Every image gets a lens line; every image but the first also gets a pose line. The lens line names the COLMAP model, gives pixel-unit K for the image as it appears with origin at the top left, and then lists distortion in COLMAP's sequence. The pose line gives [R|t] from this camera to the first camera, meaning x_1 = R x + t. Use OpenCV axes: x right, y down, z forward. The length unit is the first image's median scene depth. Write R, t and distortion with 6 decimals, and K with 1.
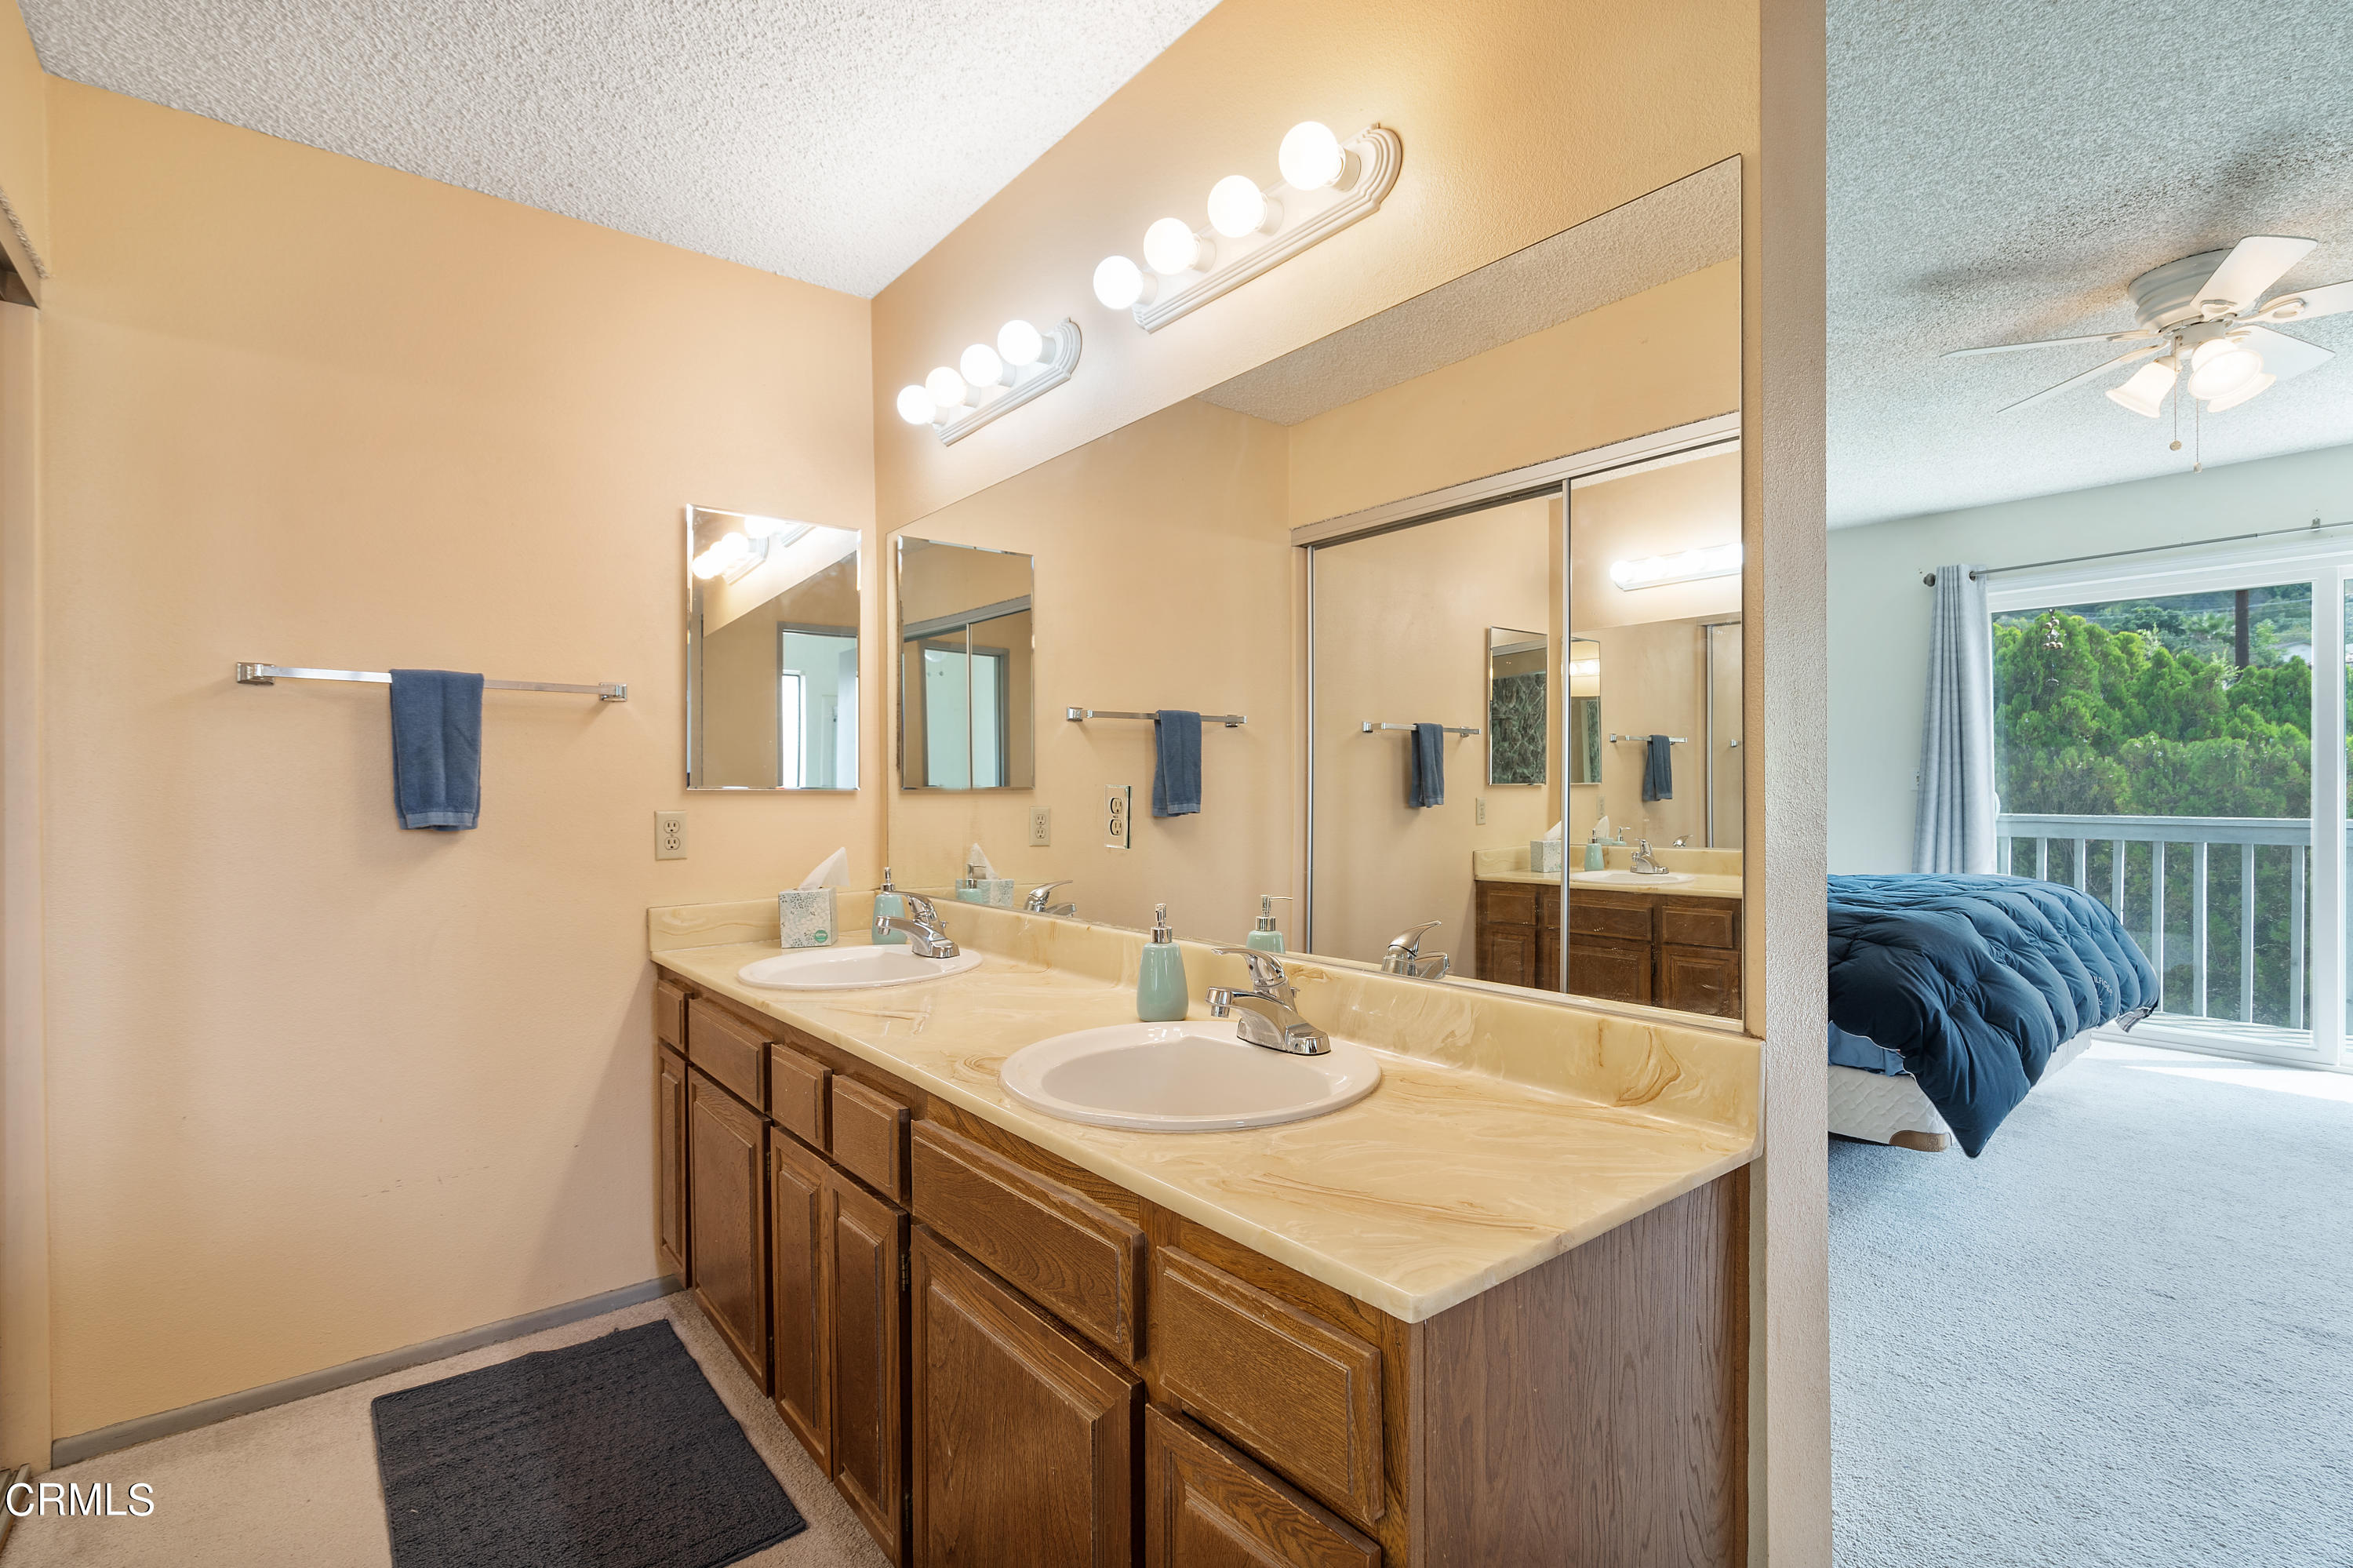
lens RADIAL K [[1075.1, 0, 1181.0], [0, 1075.1, 792.0], [0, 0, 1]] dist [-0.011808, 0.004416]
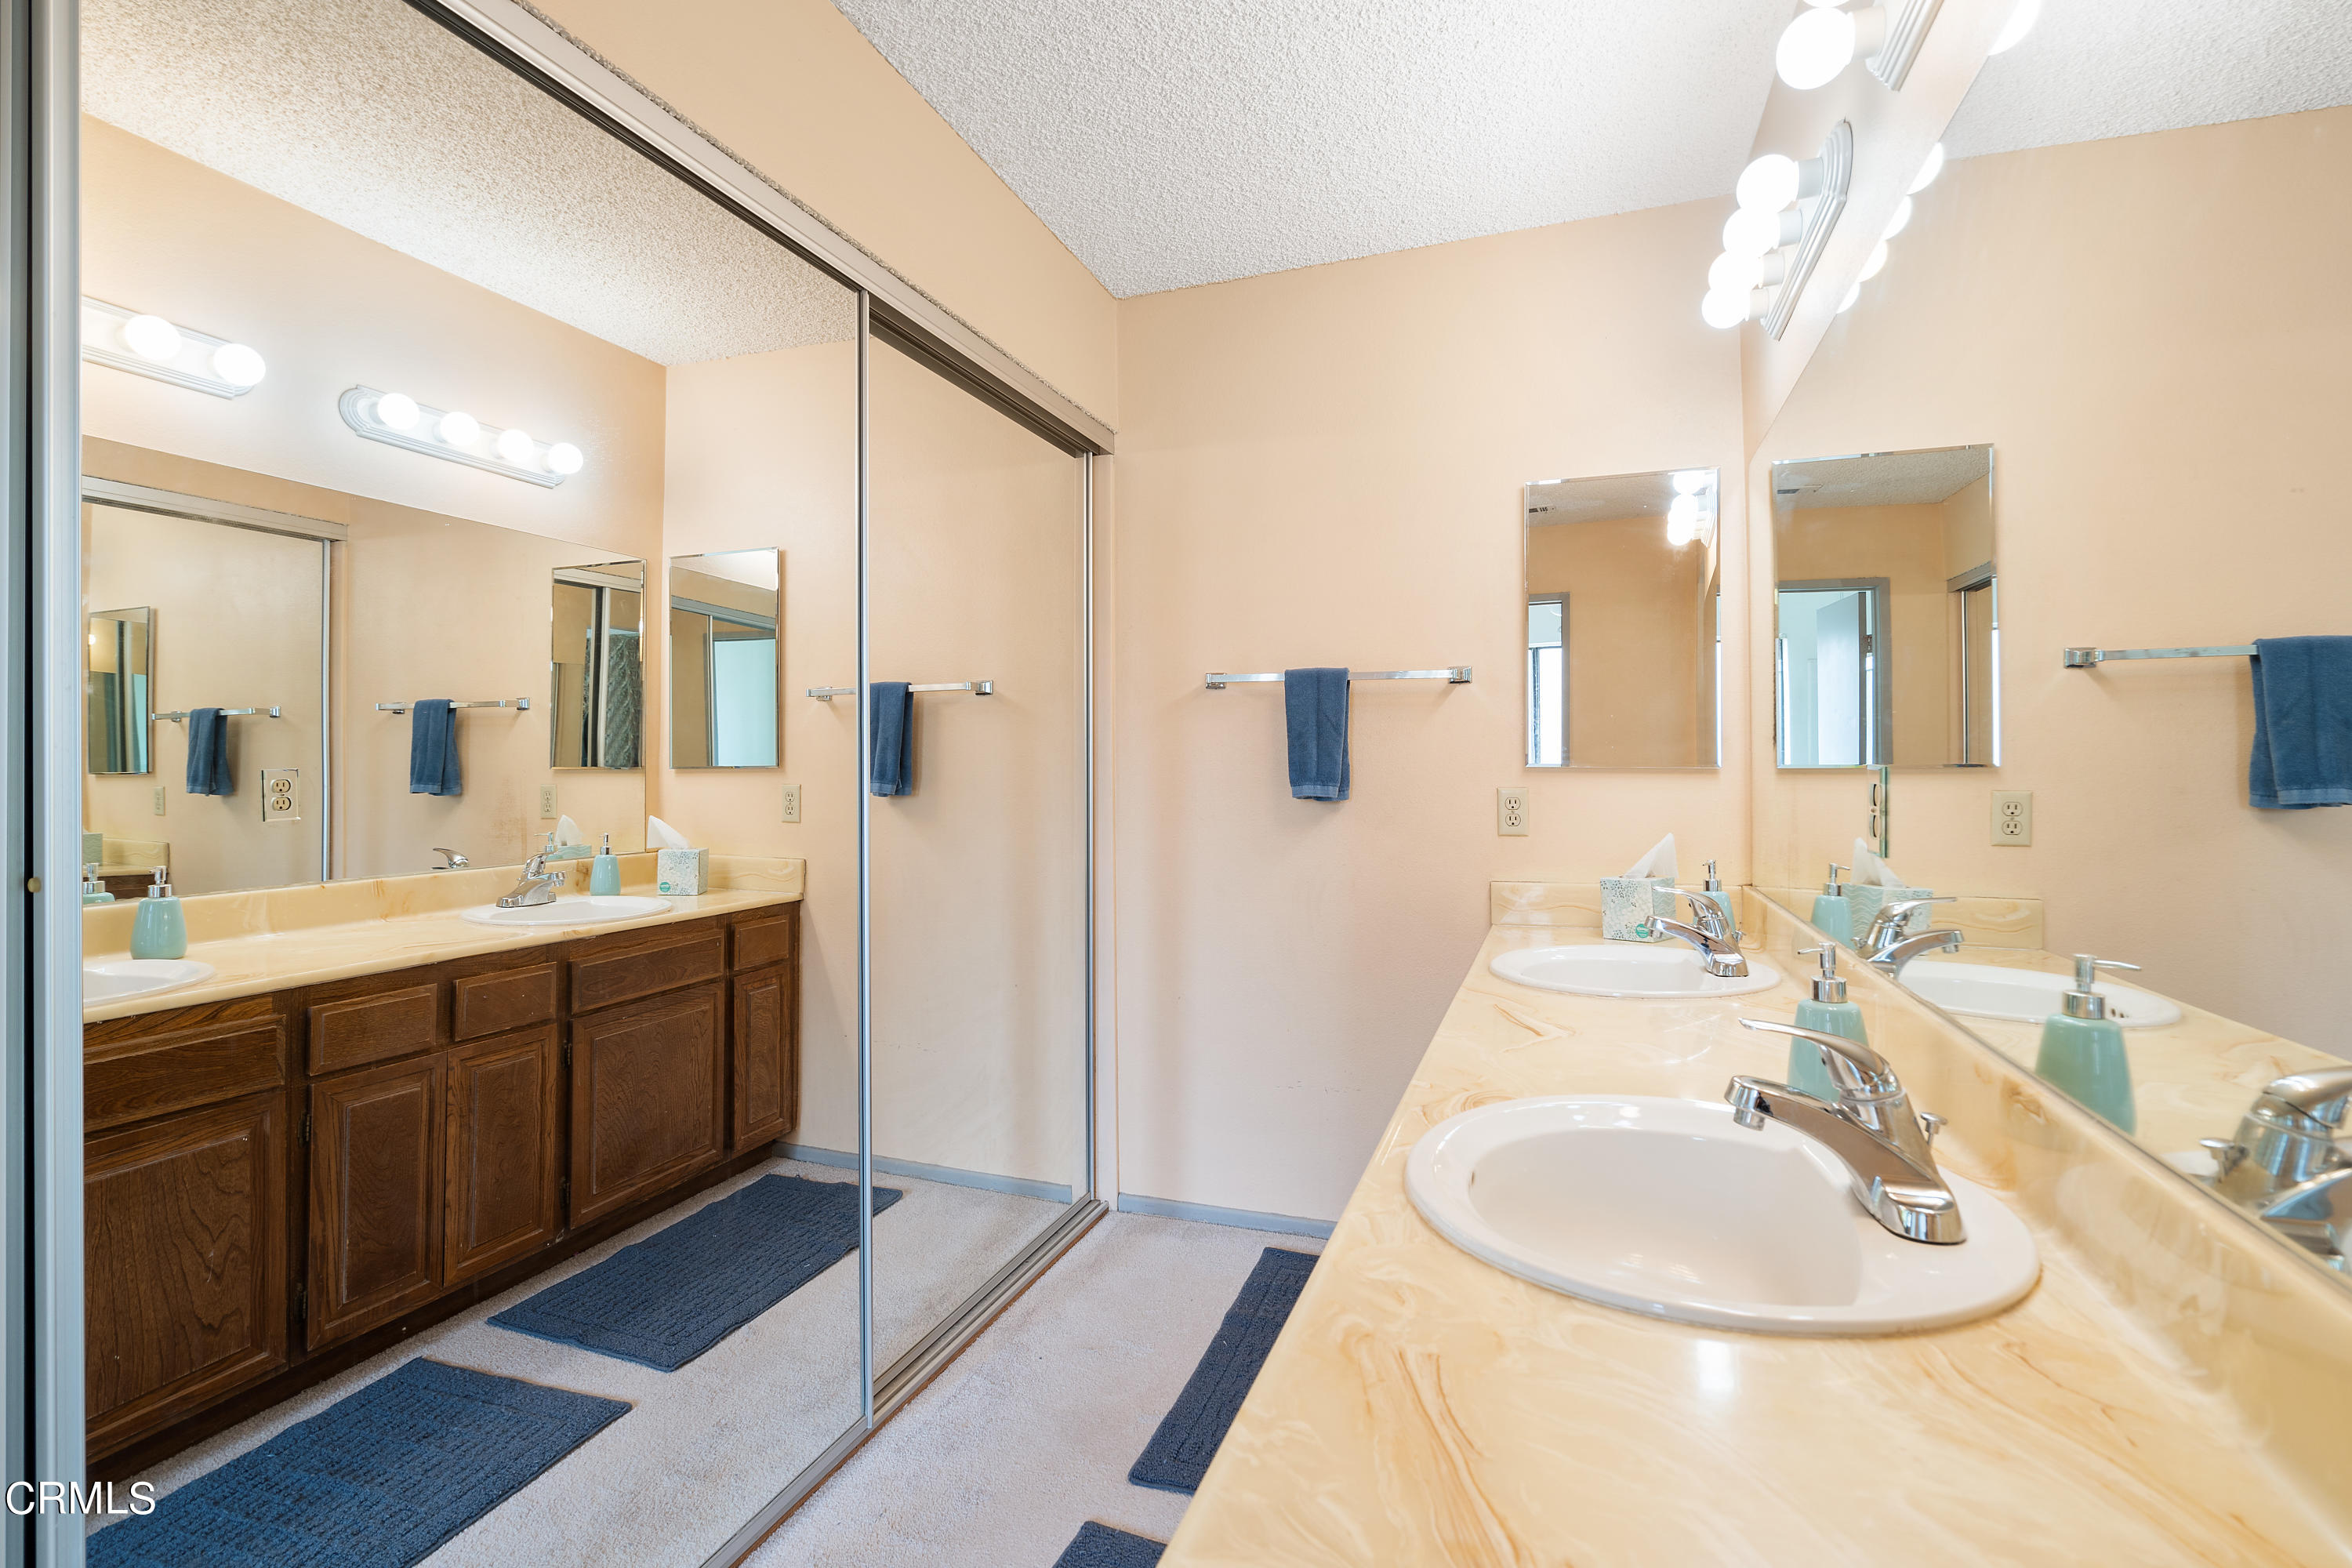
lens RADIAL K [[1074.6, 0, 1194.6], [0, 1074.6, 749.0], [0, 0, 1]] dist [-0.011808, 0.004416]
pose [[0.528826, -0.013246, -0.848627, 0.264595], [-0.000301, 0.999875, -0.015794, -0.003101], [0.848730, 0.008608, 0.528756, 0.245154]]
